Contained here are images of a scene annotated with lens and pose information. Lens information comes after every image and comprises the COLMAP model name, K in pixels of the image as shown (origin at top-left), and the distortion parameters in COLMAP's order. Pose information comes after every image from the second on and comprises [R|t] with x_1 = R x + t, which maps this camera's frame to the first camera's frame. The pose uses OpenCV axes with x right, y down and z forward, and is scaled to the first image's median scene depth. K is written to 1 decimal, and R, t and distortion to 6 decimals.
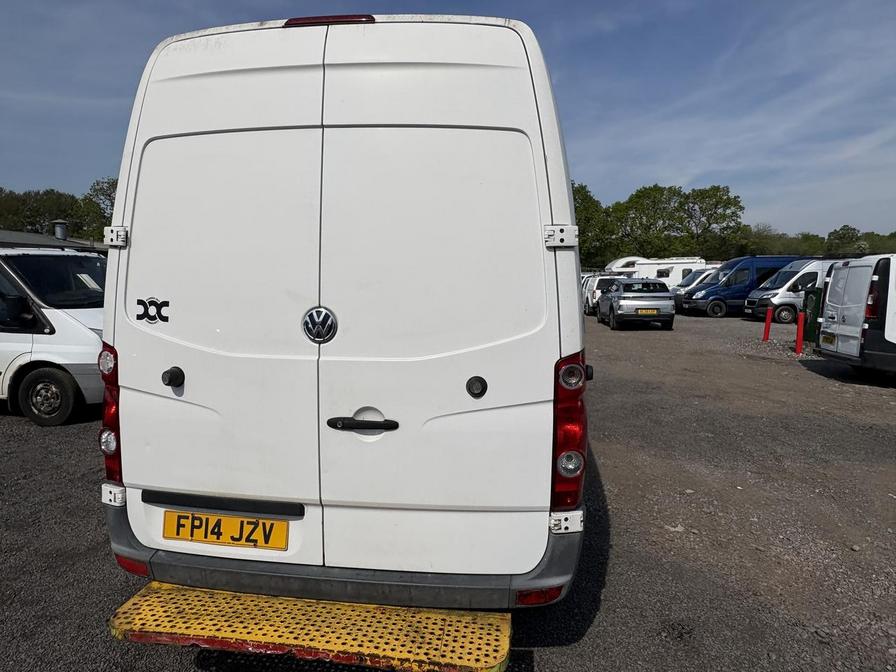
lens RADIAL K [[583.3, 0, 449.9], [0, 583.3, 335.8], [0, 0, 1]] dist [-0.000666, 0.003289]
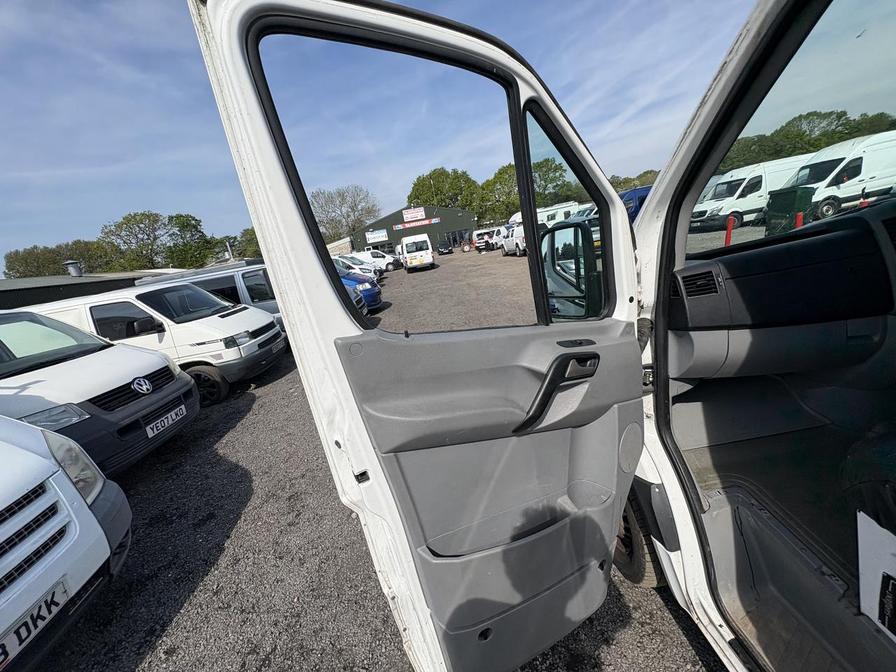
lens RADIAL K [[356.2, 0, 447.9], [0, 356.2, 336.5], [0, 0, 1]] dist [-0.001071, 0.000368]
pose [[0.968229, -0.215562, 0.126752, -0.706420], [0.193989, 0.967324, 0.163254, -0.280392], [-0.157801, -0.133479, 0.978408, 2.501446]]
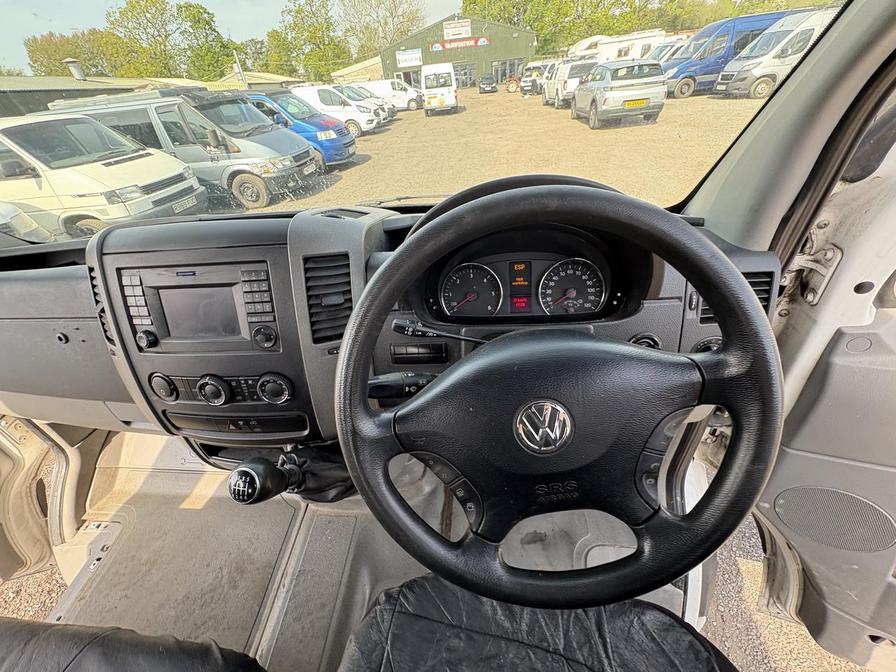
lens RADIAL K [[356.2, 0, 448.5], [0, 356.2, 337.6], [0, 0, 1]] dist [-0.001071, 0.000368]
pose [[0.994822, -0.096501, -0.031882, 0.215681], [0.099342, 0.857128, 0.505433, -0.301319], [-0.021448, -0.505983, 0.862277, 2.633669]]
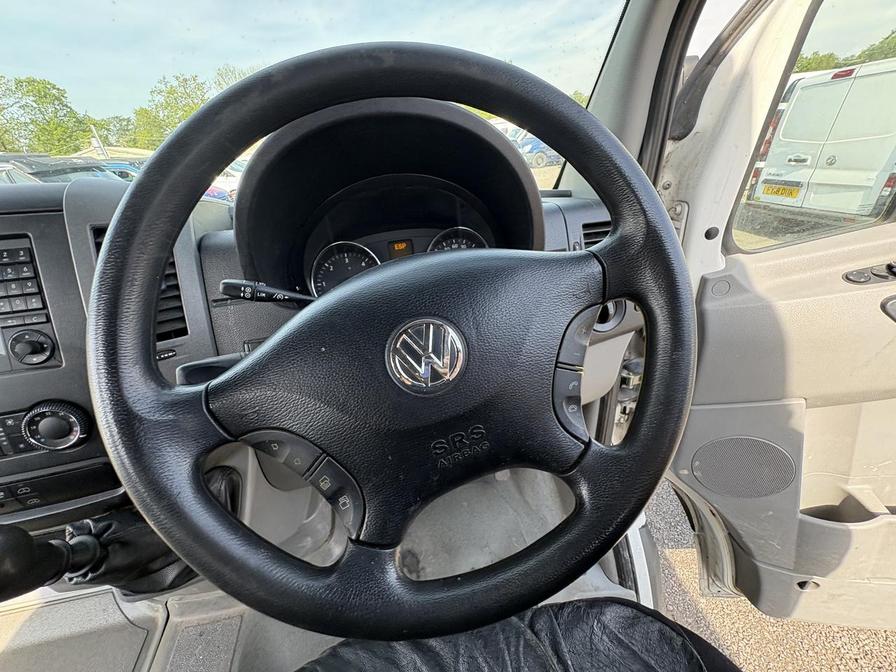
lens RADIAL K [[356.2, 0, 448.4], [0, 356.2, 338.0], [0, 0, 1]] dist [-0.001071, 0.000368]
pose [[0.950322, -0.219097, 0.221100, 0.229724], [0.118791, 0.911836, 0.392992, -0.238694], [-0.287711, -0.347204, 0.892565, 2.645769]]
